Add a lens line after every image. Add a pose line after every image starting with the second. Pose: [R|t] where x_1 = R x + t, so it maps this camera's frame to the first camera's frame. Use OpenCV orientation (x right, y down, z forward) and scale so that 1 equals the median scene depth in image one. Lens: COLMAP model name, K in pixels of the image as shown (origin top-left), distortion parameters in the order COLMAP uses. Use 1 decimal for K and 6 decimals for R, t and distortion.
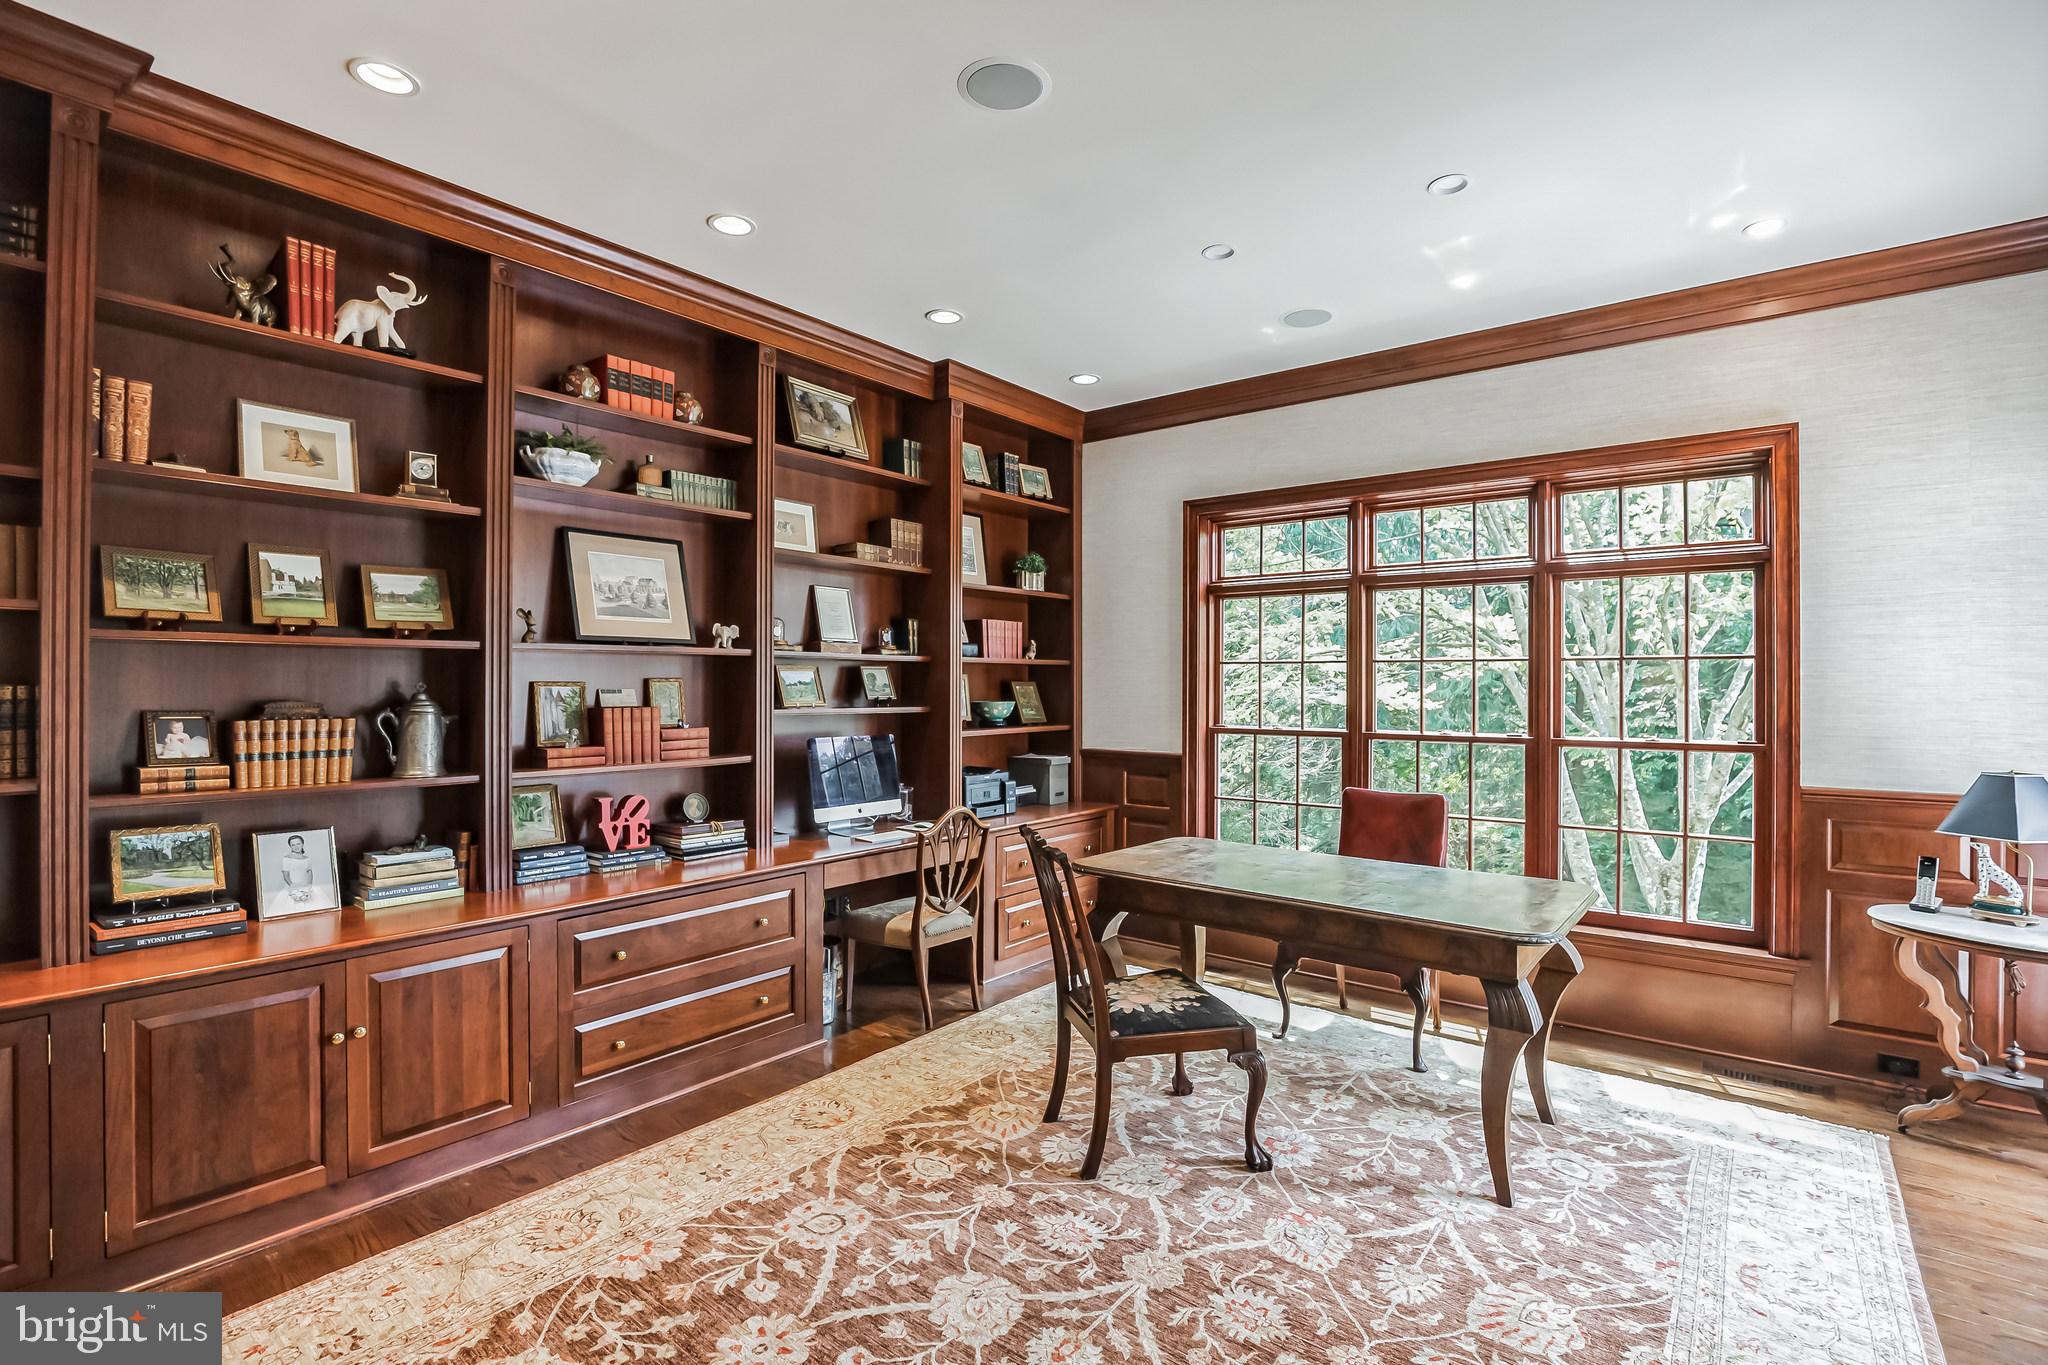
lens RADIAL K [[955.1, 0, 1025.5], [0, 955.1, 682.7], [0, 0, 1]] dist [-0.032701, 0.003671]
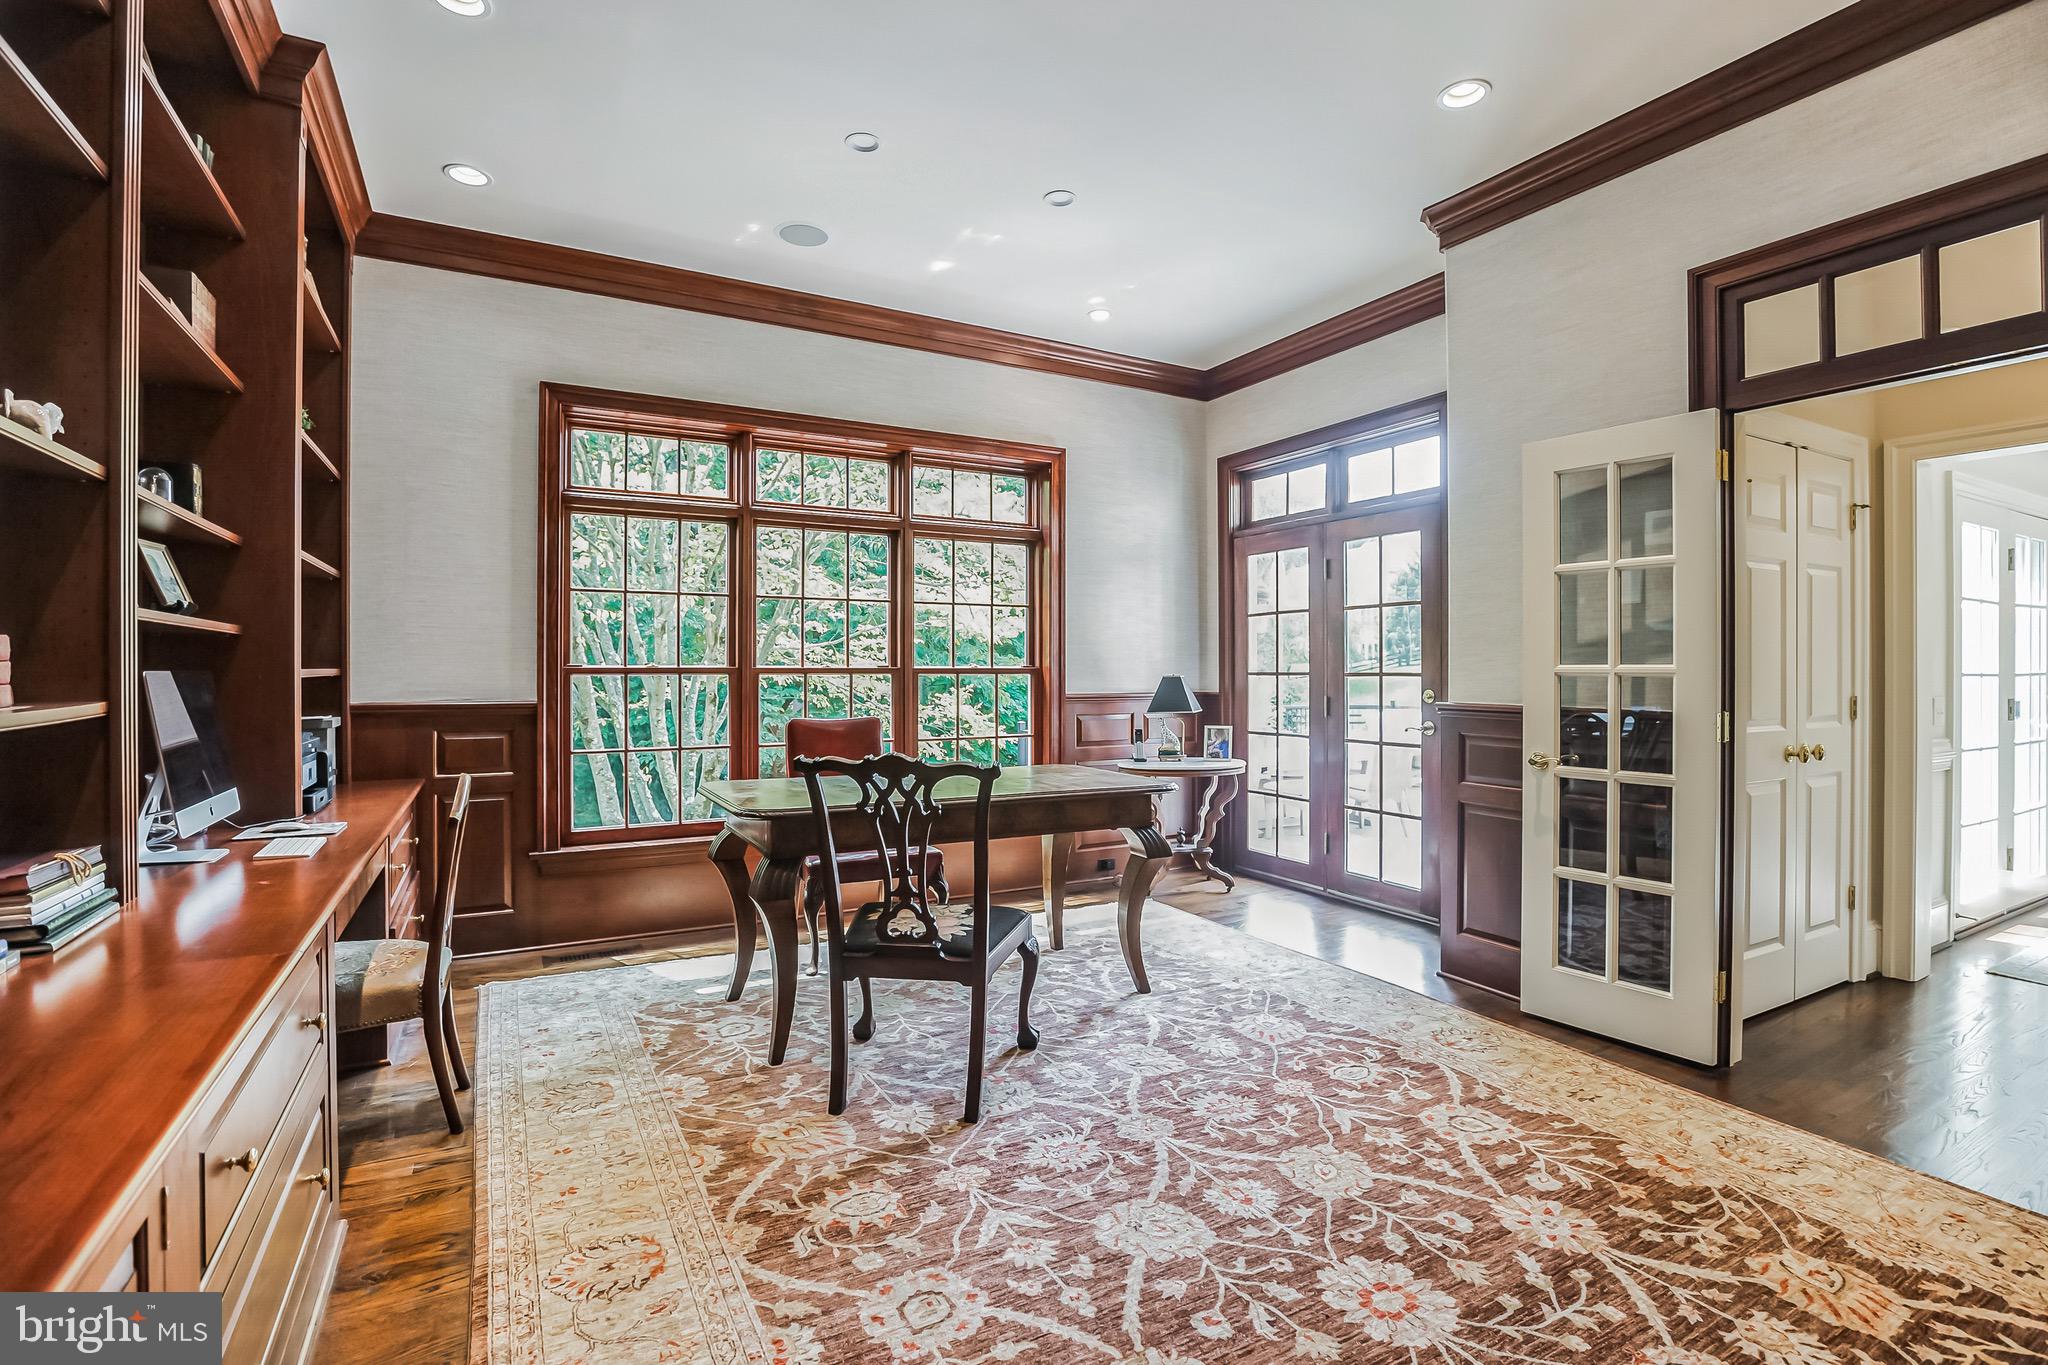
lens RADIAL K [[955.1, 0, 1030.8], [0, 955.1, 674.1], [0, 0, 1]] dist [-0.032701, 0.003671]
pose [[0.373141, -0.007719, 0.927742, -0.697397], [0.000388, 0.999967, 0.008163, 0.078639], [-0.927774, -0.002686, 0.373132, 0.559691]]
